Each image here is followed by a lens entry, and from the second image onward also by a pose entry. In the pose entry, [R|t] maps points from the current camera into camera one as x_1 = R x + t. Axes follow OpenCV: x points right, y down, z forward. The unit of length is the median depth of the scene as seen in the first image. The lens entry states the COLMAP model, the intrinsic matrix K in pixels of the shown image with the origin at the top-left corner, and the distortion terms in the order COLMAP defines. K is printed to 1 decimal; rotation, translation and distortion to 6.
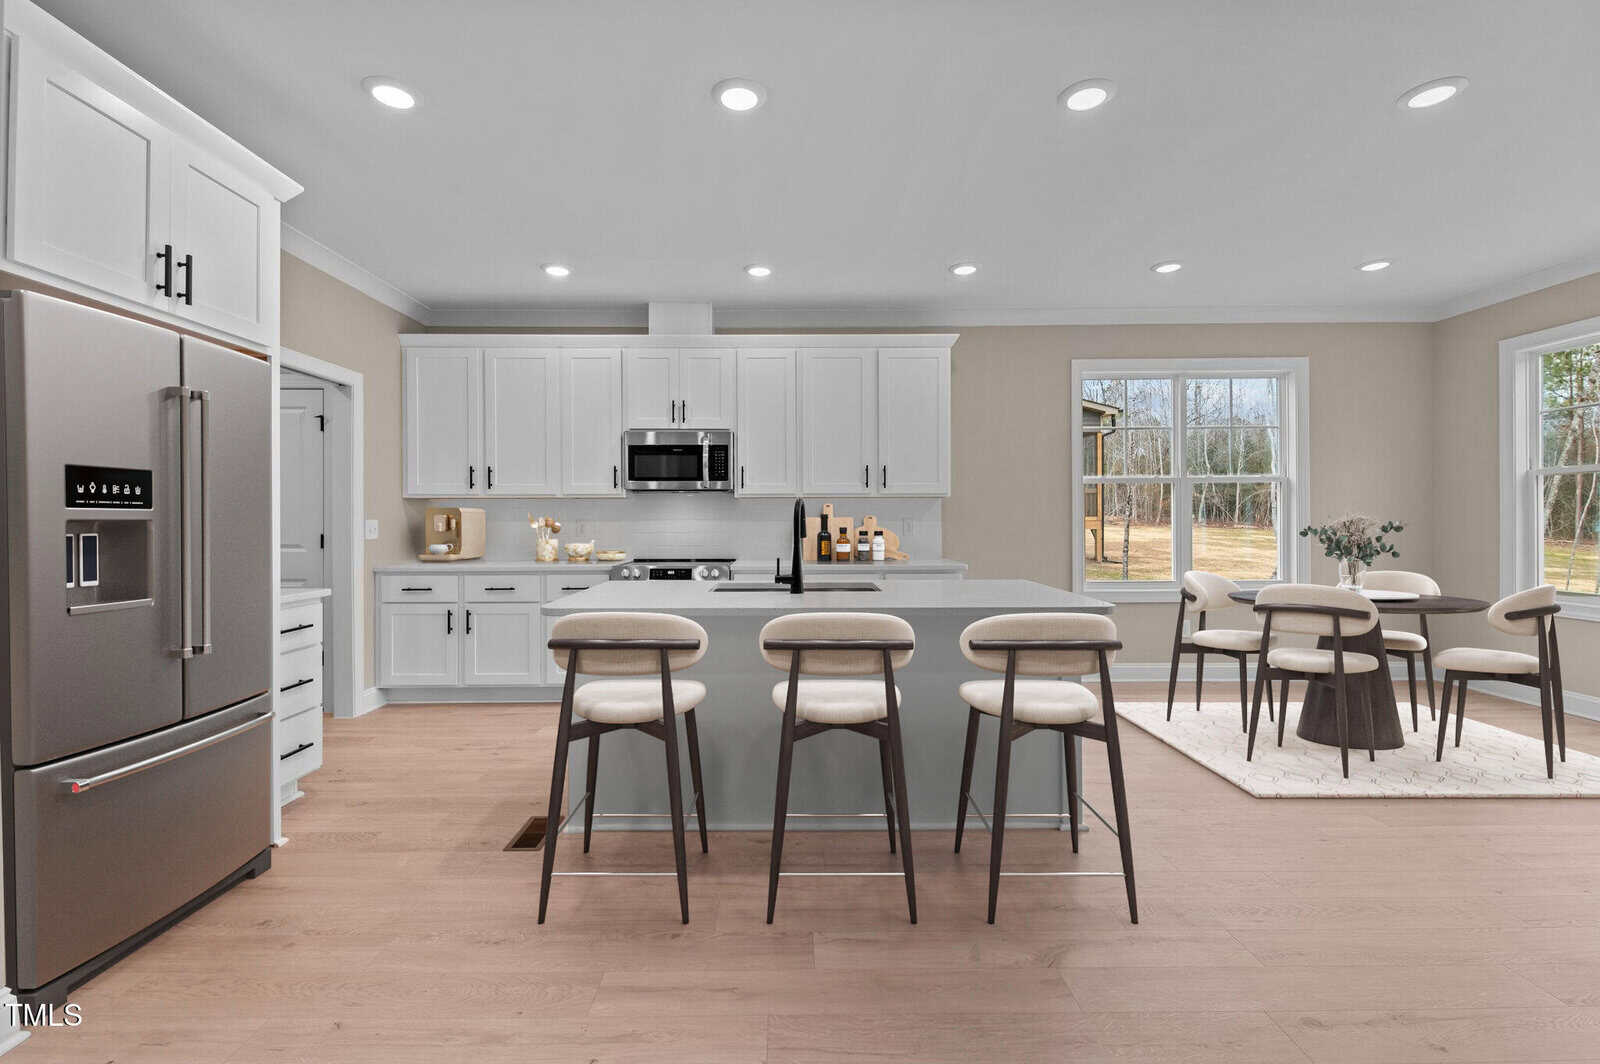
lens RADIAL K [[671.0, 0, 800.3], [0, 671.0, 525.4], [0, 0, 1]] dist [0.011073, -0.000027]
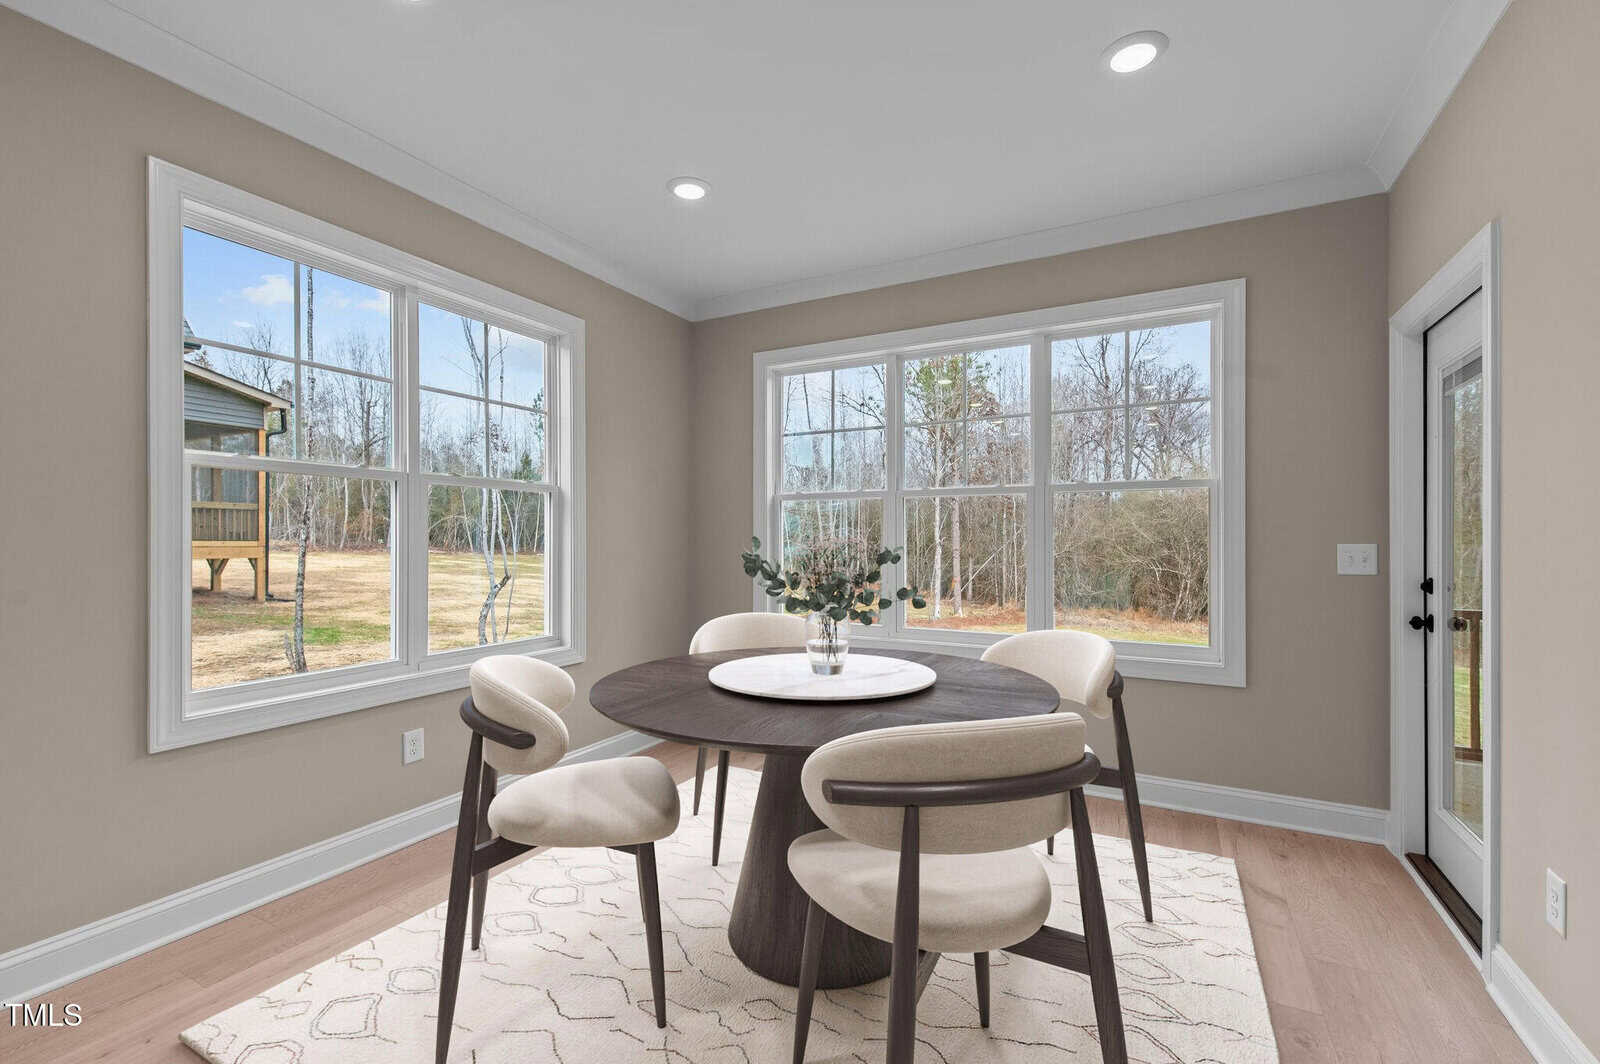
lens RADIAL K [[684.5, 0, 799.6], [0, 684.5, 539.4], [0, 0, 1]] dist [0.013223, 0.000149]
pose [[0.474422, 0.010116, 0.880239, 0.227439], [0.004089, 0.999898, -0.013695, -0.007099], [-0.880288, 0.010097, 0.474332, 0.463929]]
